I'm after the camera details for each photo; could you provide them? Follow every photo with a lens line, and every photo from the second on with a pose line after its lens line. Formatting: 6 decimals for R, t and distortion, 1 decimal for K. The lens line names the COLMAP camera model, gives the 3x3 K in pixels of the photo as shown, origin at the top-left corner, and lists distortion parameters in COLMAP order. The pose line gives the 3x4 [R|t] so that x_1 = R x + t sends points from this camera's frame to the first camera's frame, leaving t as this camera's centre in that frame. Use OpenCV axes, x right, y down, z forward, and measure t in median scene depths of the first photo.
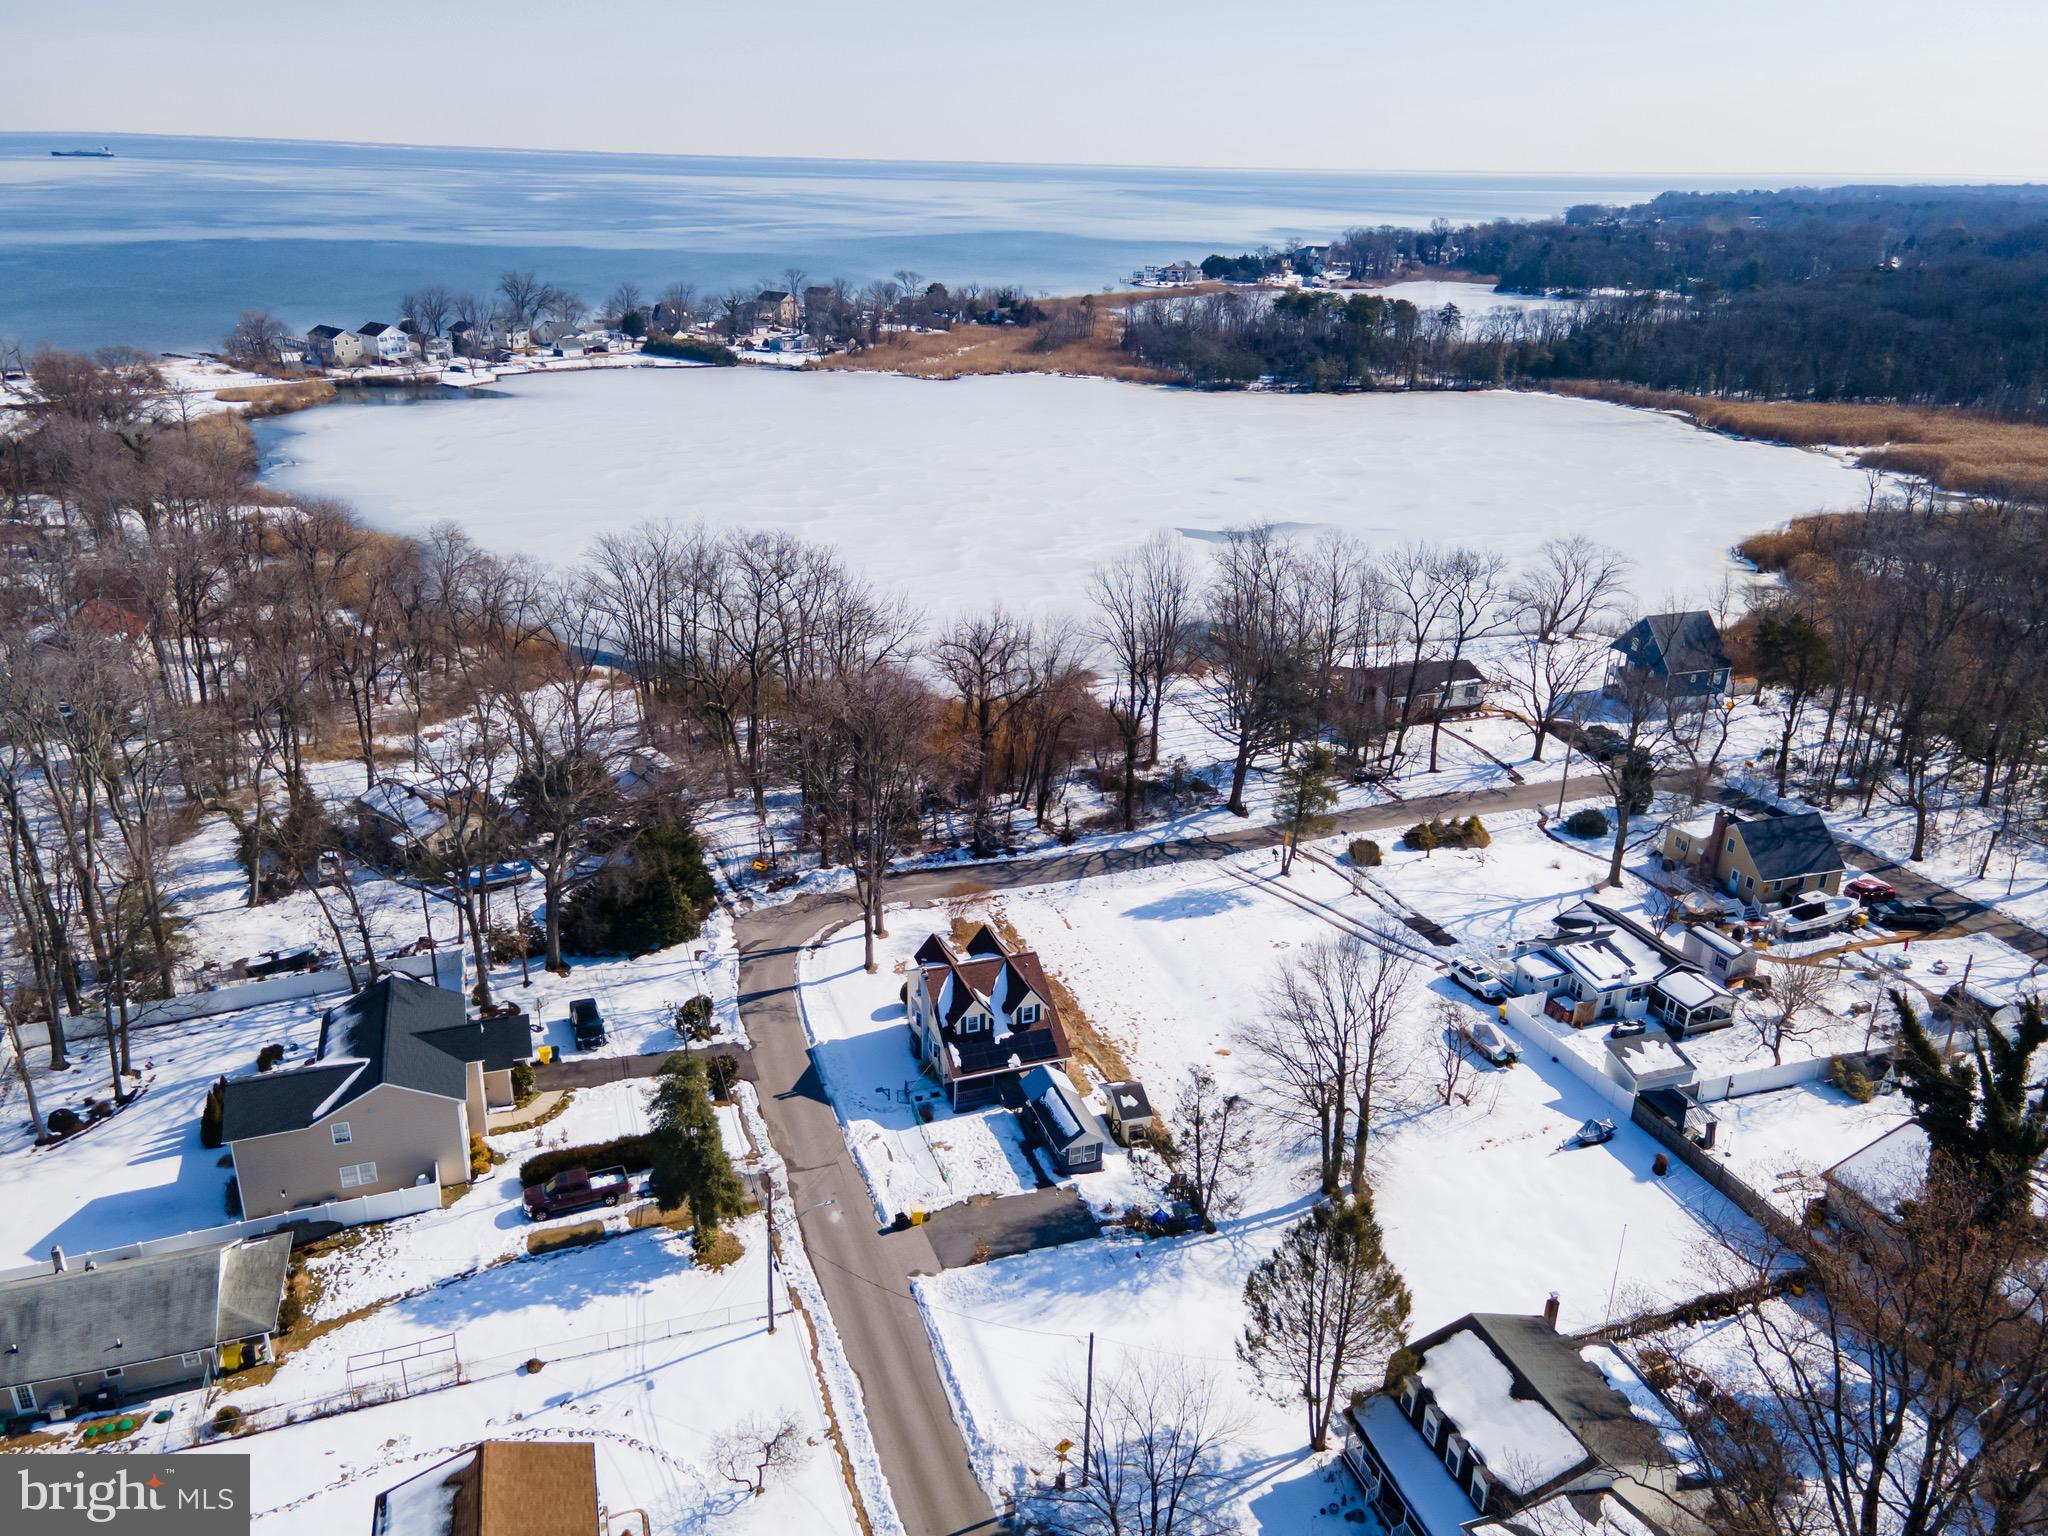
lens RADIAL K [[1493.4, 0, 1018.5], [0, 1493.4, 763.3], [0, 0, 1]] dist [0.024842, 0.037258]
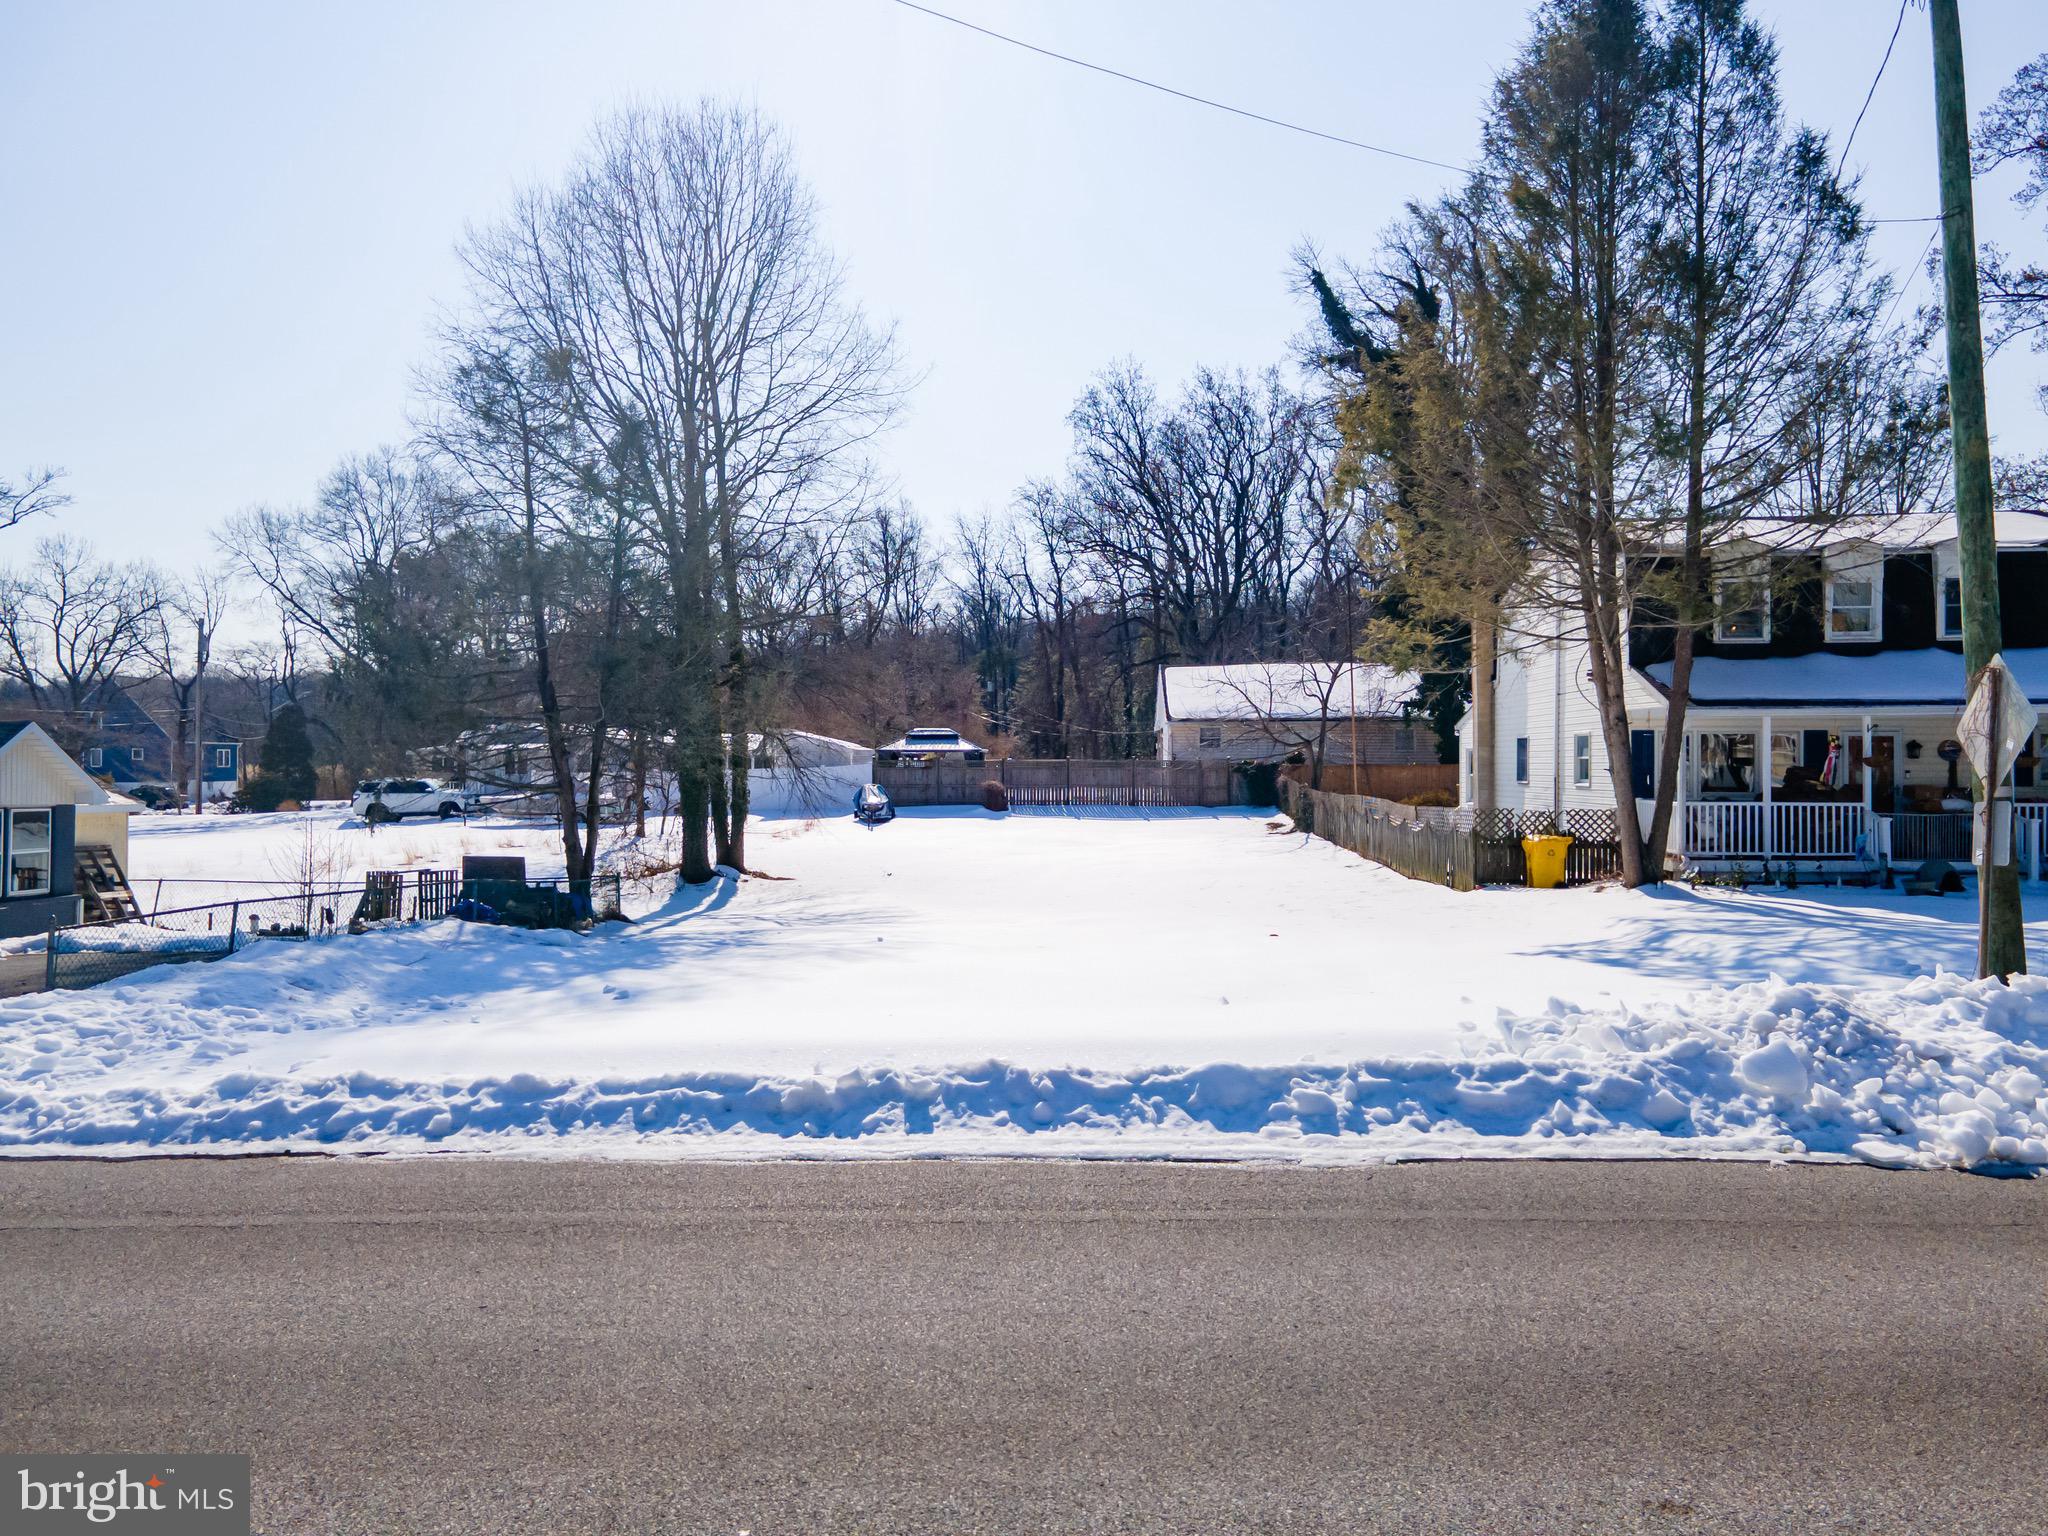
lens RADIAL K [[1493.4, 0, 1014.6], [0, 1493.4, 768.4], [0, 0, 1]] dist [0.024842, 0.037258]
pose [[0.389066, -0.023966, 0.920898, -0.093260], [0.352574, 0.927421, -0.124822, 0.275452], [-0.851069, 0.373249, 0.369278, 0.640815]]
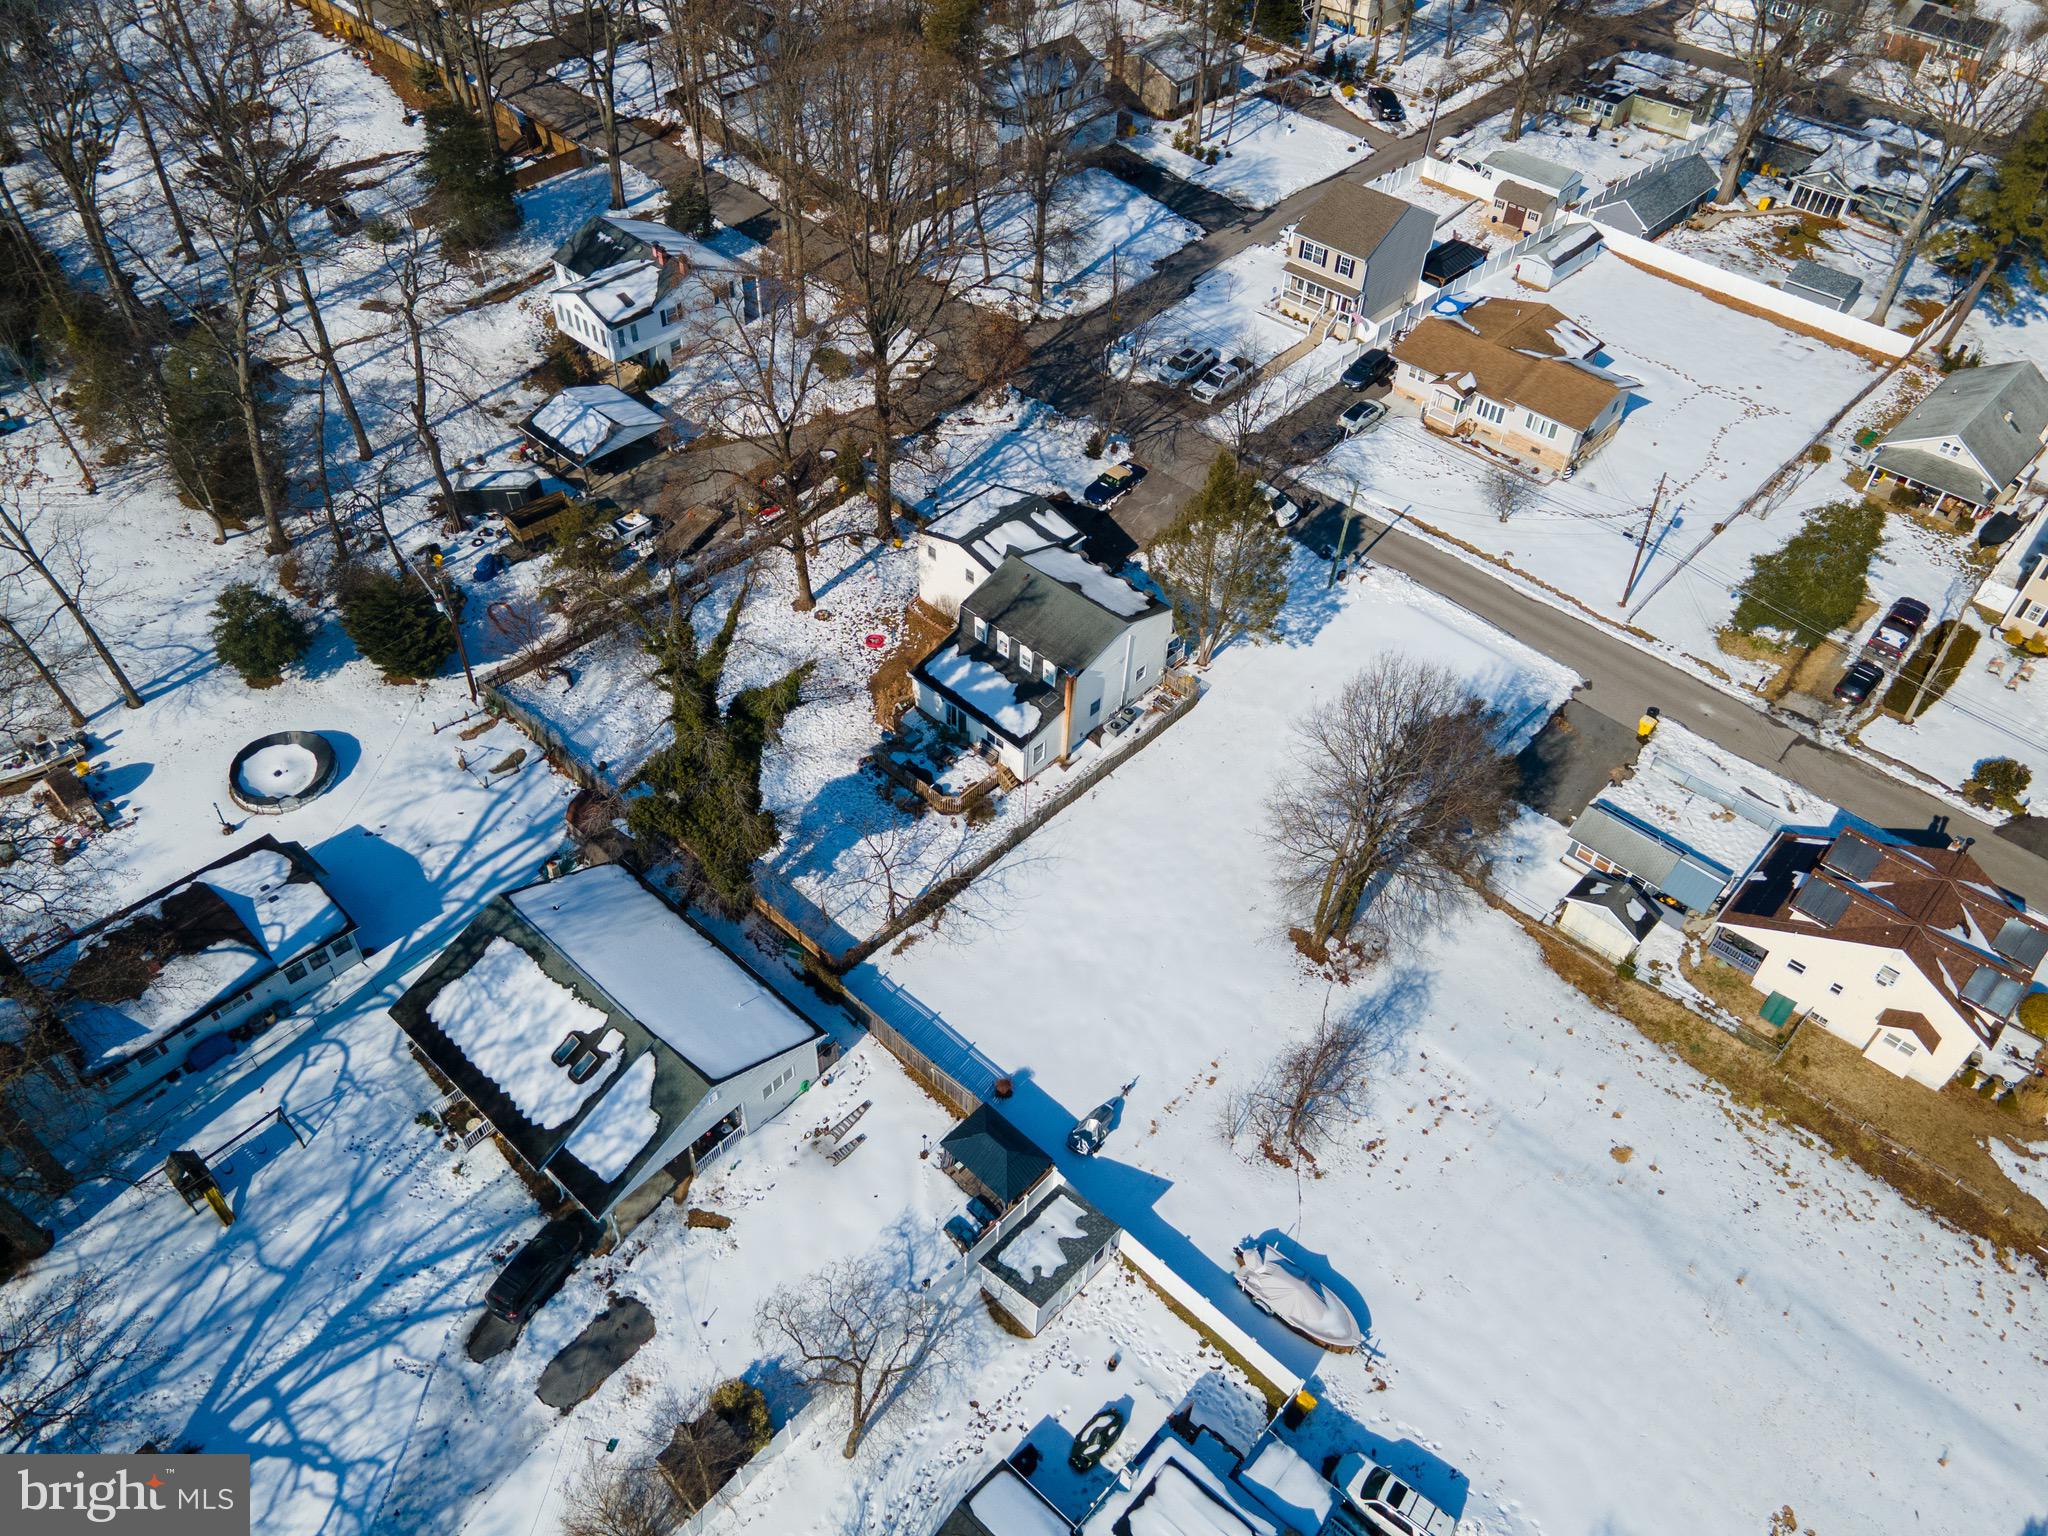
lens RADIAL K [[1493.4, 0, 1025.1], [0, 1493.4, 755.0], [0, 0, 1]] dist [0.024842, 0.037258]
pose [[-0.883188, 0.296923, -0.363064, 0.530373], [-0.215968, 0.429688, 0.876770, -0.383140], [0.416337, 0.852763, -0.315370, 0.911551]]
